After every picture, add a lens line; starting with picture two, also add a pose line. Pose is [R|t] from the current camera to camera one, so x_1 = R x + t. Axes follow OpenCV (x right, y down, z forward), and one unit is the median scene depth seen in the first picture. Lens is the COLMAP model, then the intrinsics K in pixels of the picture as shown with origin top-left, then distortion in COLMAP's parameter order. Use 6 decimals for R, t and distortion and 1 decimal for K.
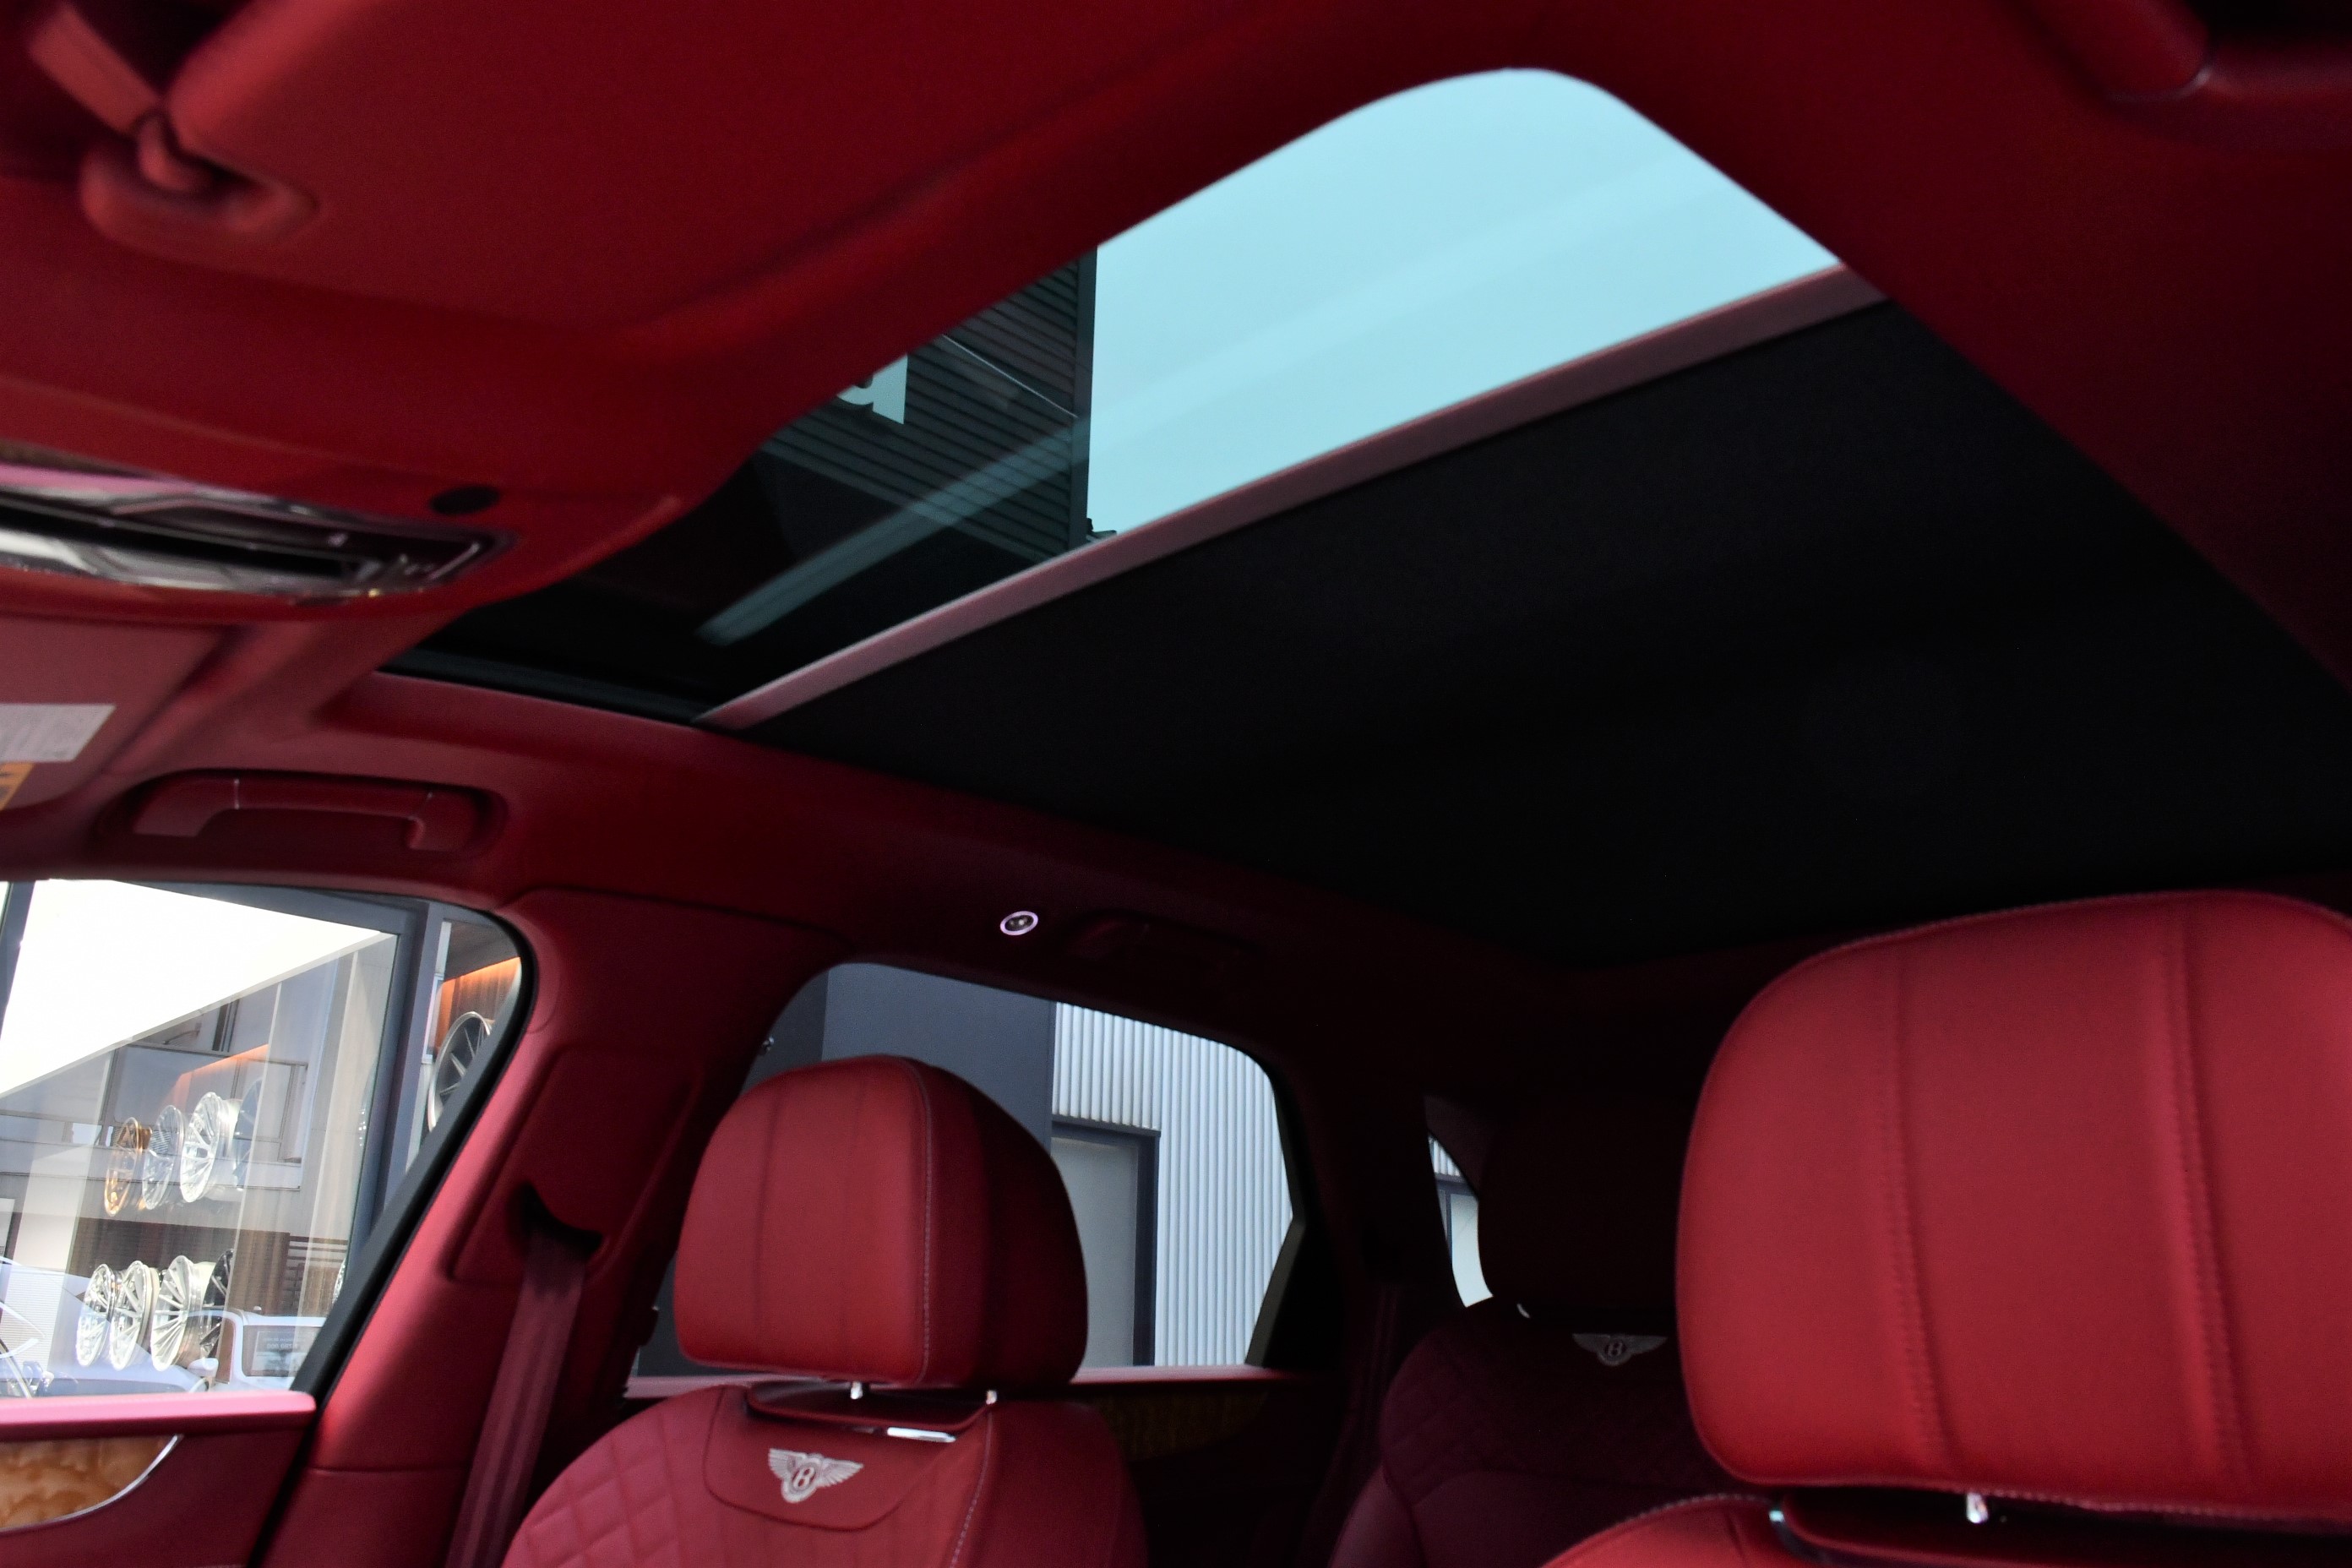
lens RADIAL K [[1837.9, 0, 1180.3], [0, 1837.9, 785.4], [0, 0, 1]] dist [-0.011914, -0.018120]
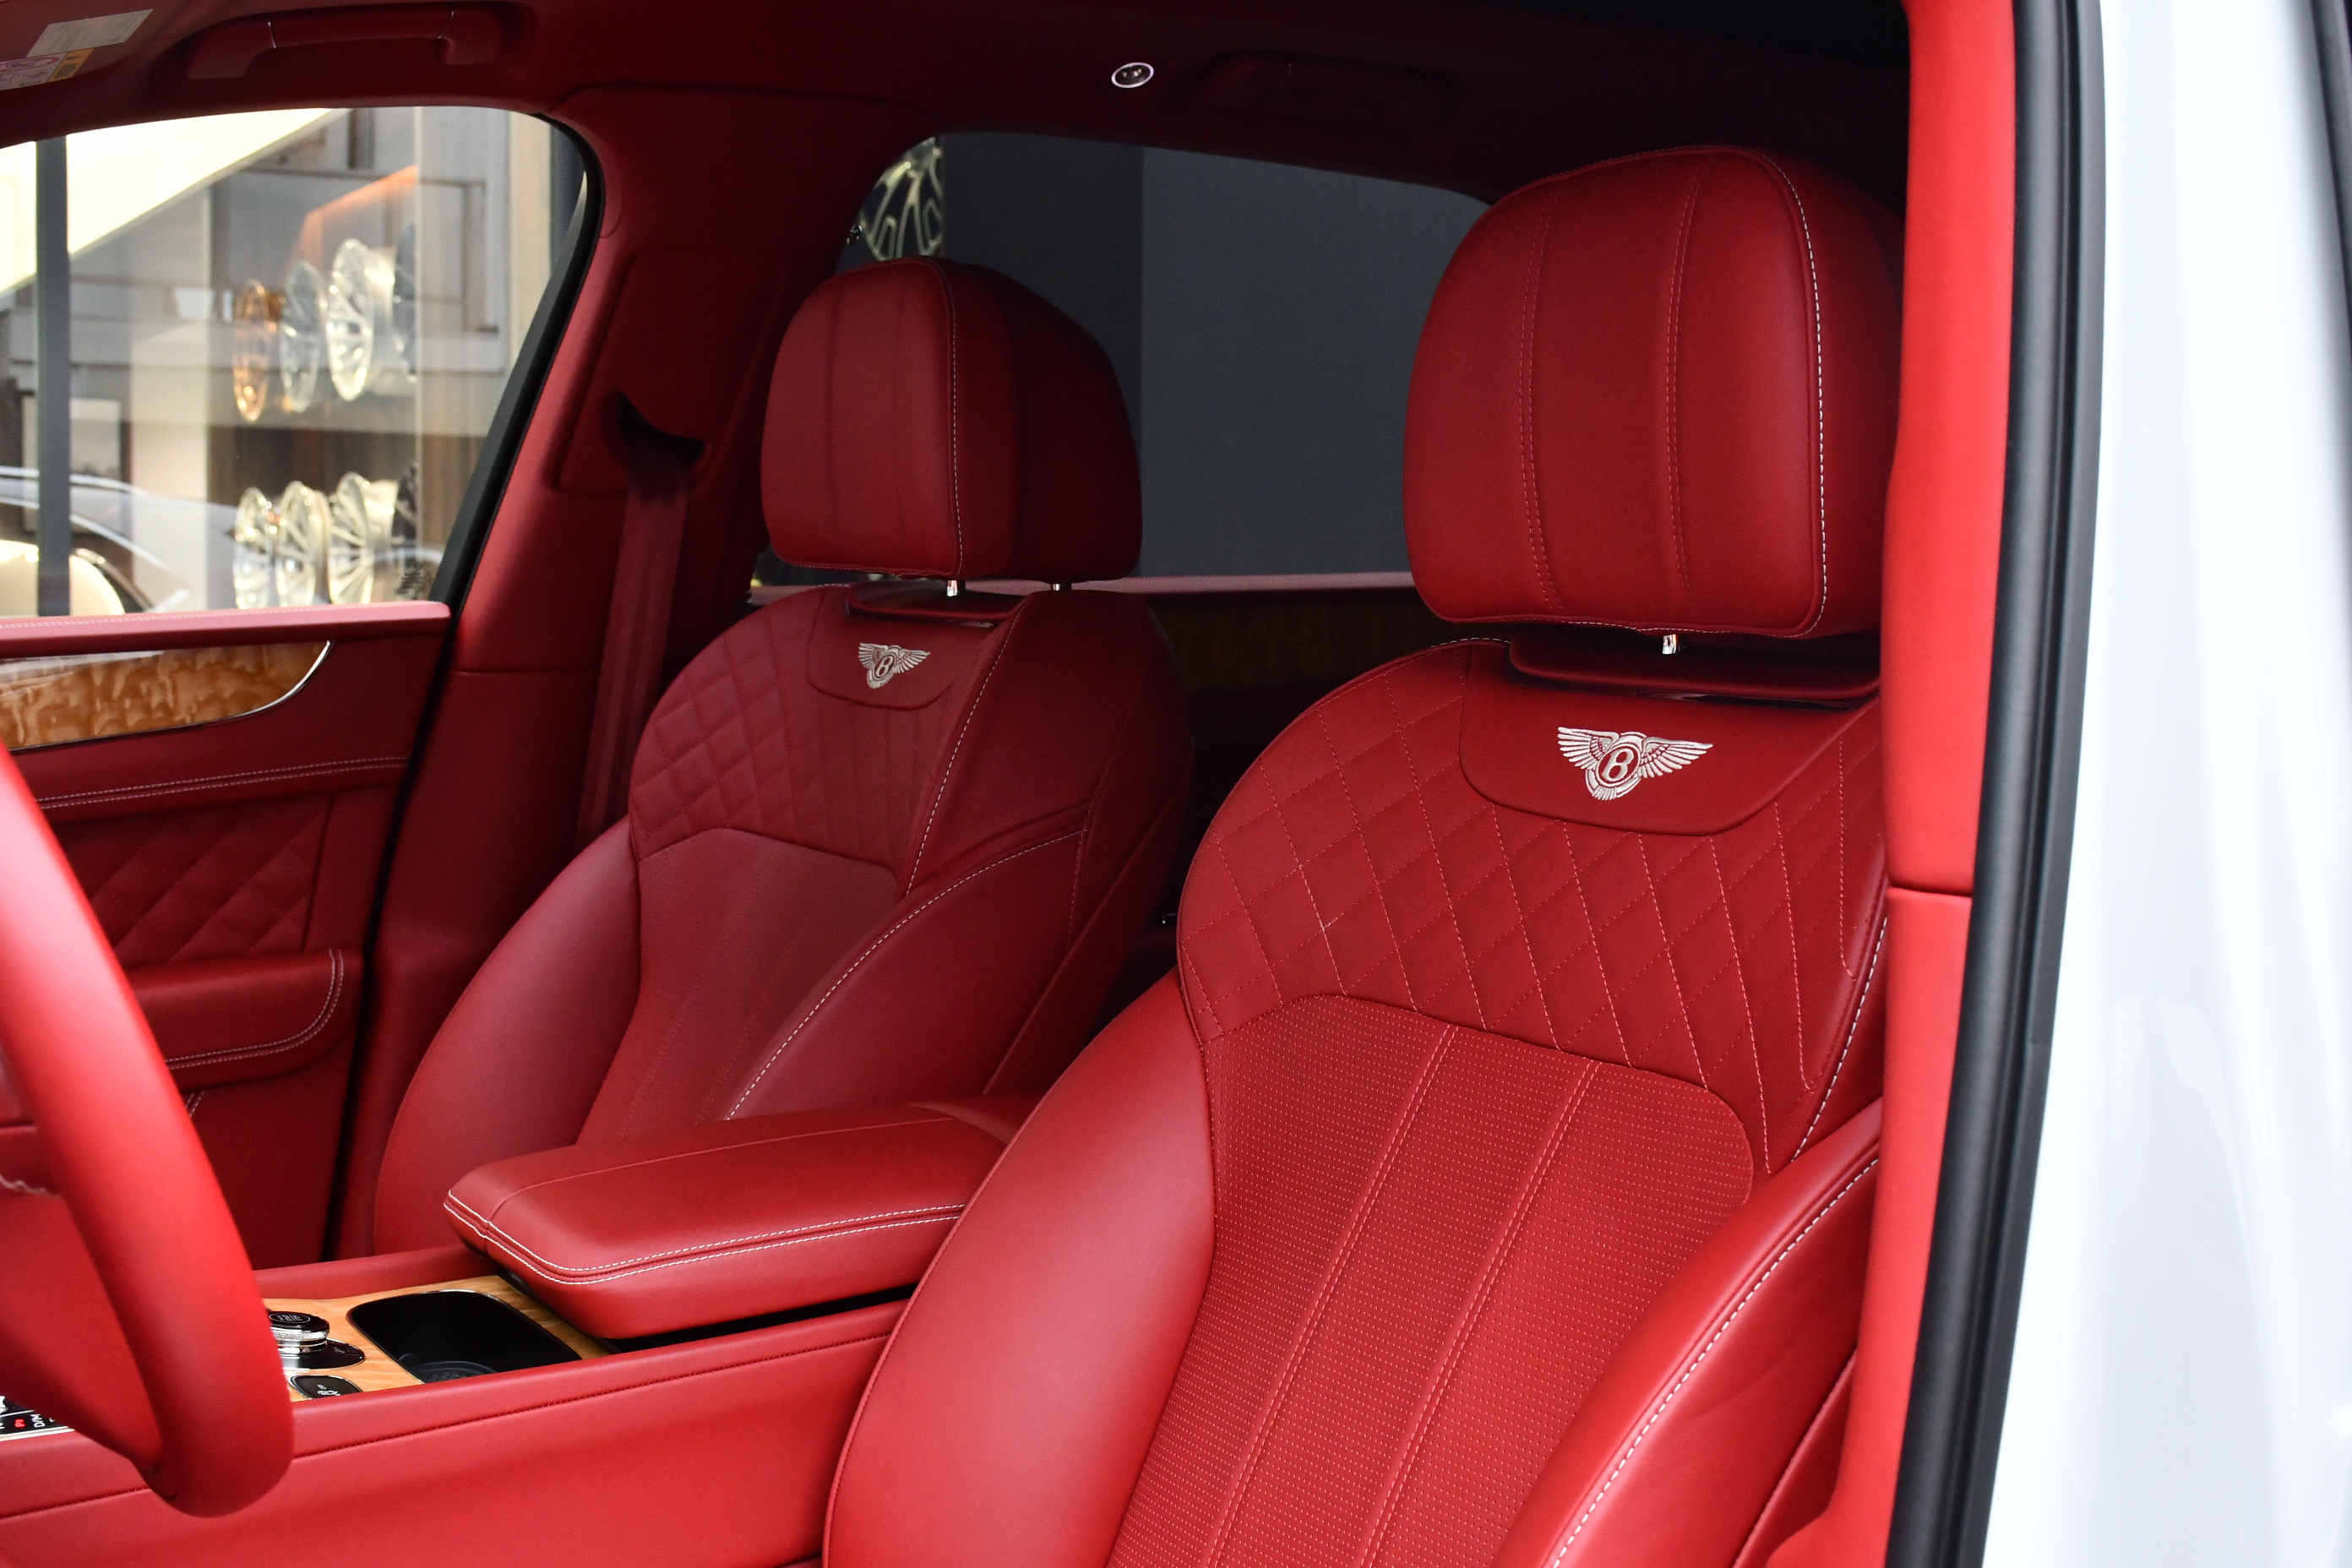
lens RADIAL K [[3267.9, 0, 1173.8], [0, 3267.9, 781.0], [0, 0, 1]] dist [0.023140, 0.000000]
pose [[0.969369, 0.000412, -0.245608, 0.071705], [0.085028, 0.937599, 0.337163, -0.030317], [0.230421, -0.347719, 0.908844, -0.117658]]
